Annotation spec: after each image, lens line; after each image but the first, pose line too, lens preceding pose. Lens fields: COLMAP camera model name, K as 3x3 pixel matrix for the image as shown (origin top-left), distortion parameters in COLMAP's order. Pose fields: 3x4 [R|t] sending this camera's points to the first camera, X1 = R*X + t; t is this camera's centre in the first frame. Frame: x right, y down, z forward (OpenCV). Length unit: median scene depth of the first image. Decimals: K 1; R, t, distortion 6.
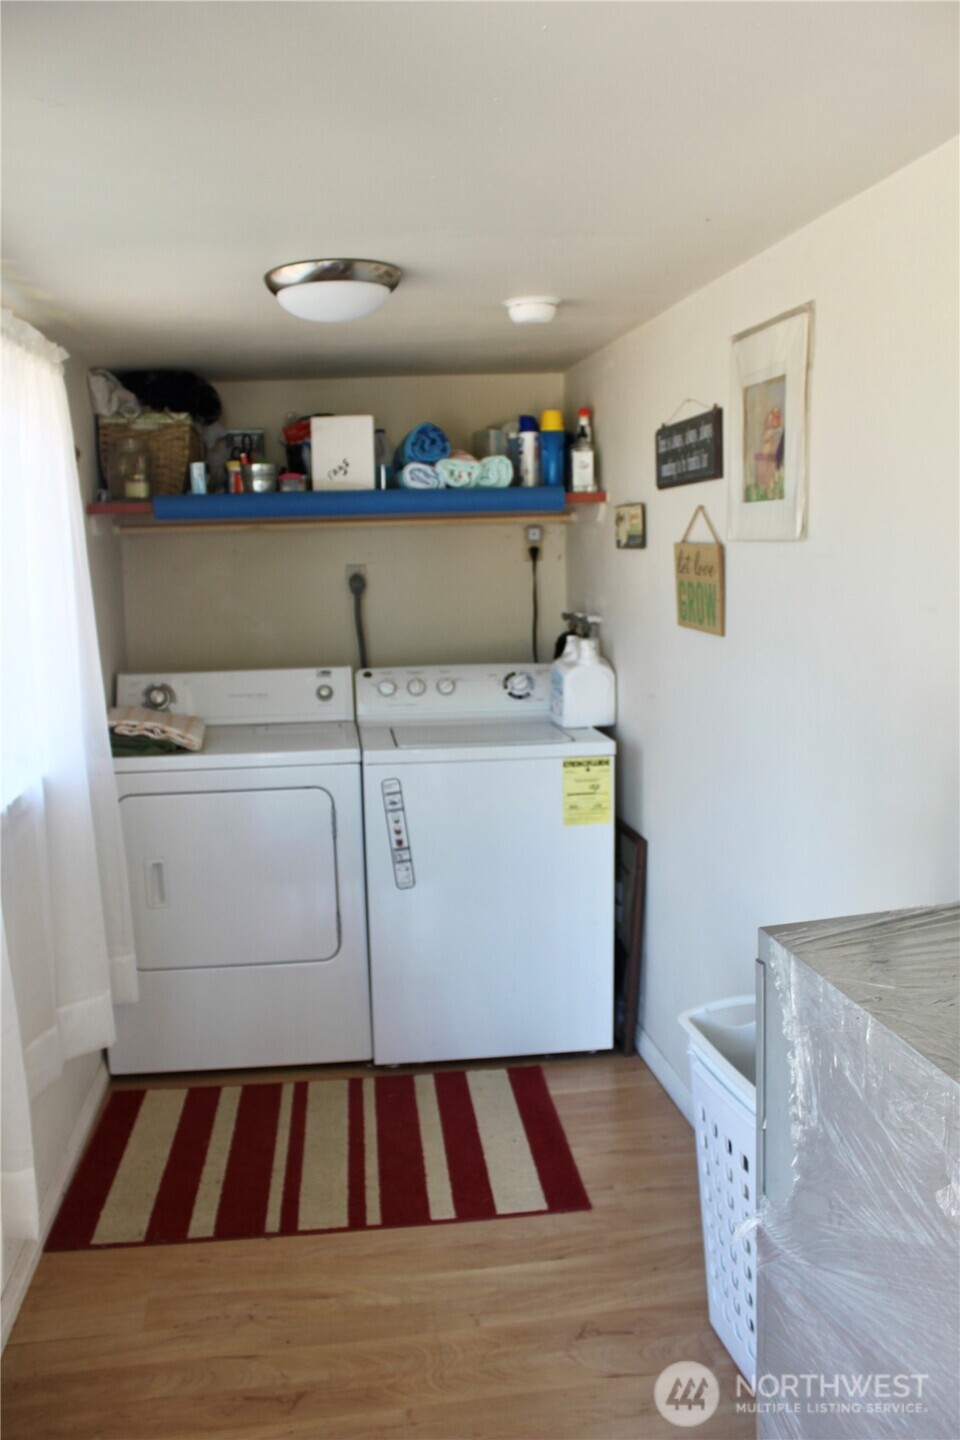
lens RADIAL K [[1216.6, 0, 478.7], [0, 1216.6, 718.5], [0, 0, 1]] dist [-0.087657, 0.026505]
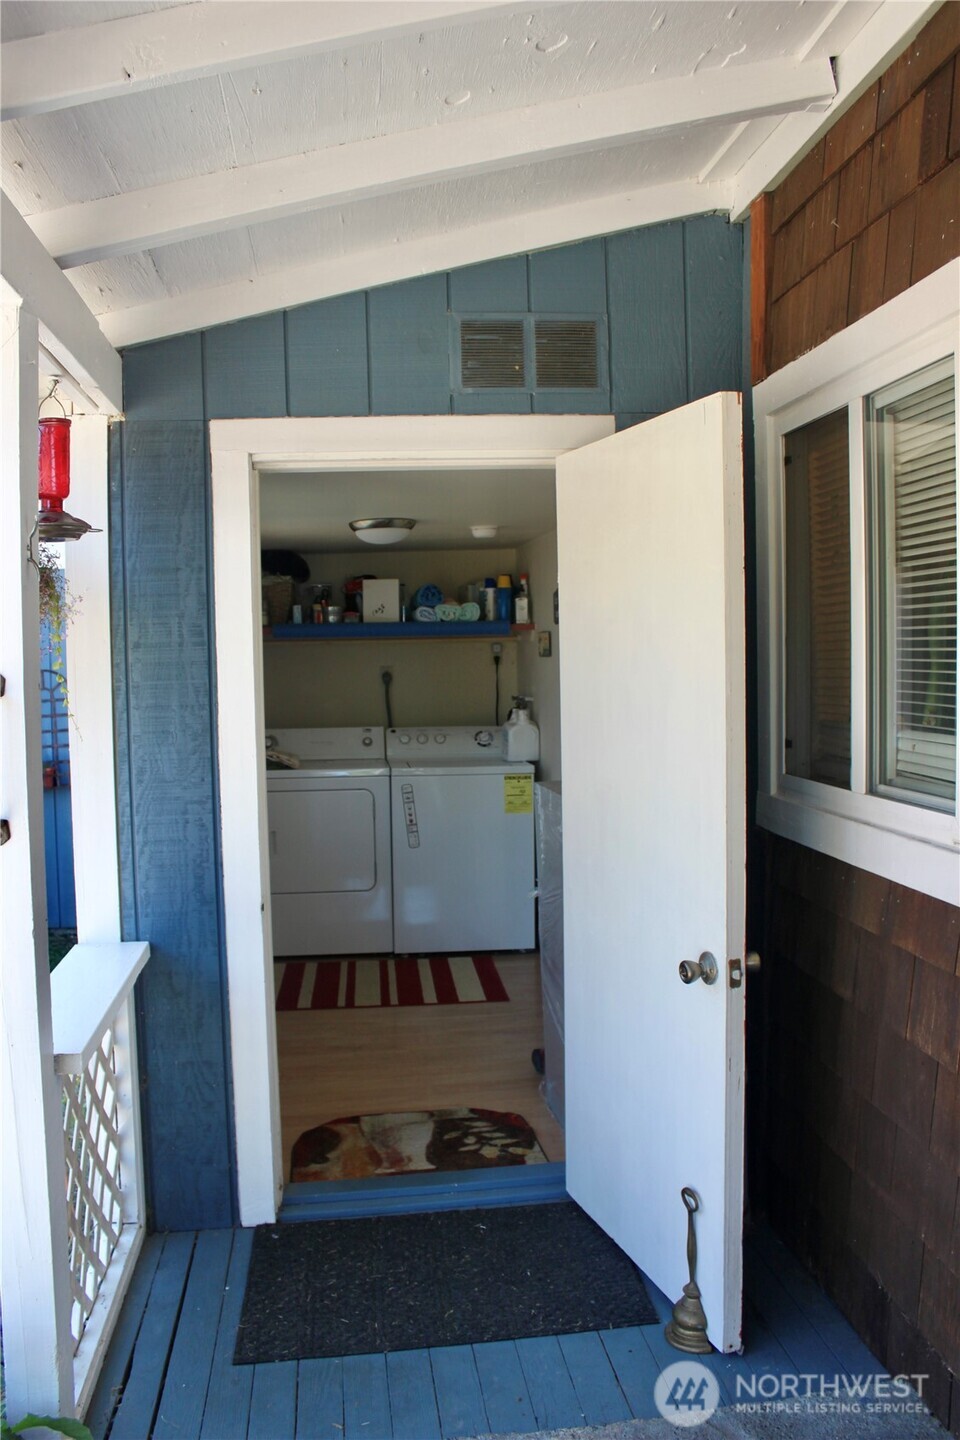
lens RADIAL K [[1216.6, 0, 480.1], [0, 1216.6, 720.5], [0, 0, 1]] dist [-0.087657, 0.026505]
pose [[0.999908, 0.007397, -0.011381, 0.049277], [-0.008405, 0.995797, -0.091197, 0.106602], [0.010659, 0.091285, 0.995768, -0.700229]]
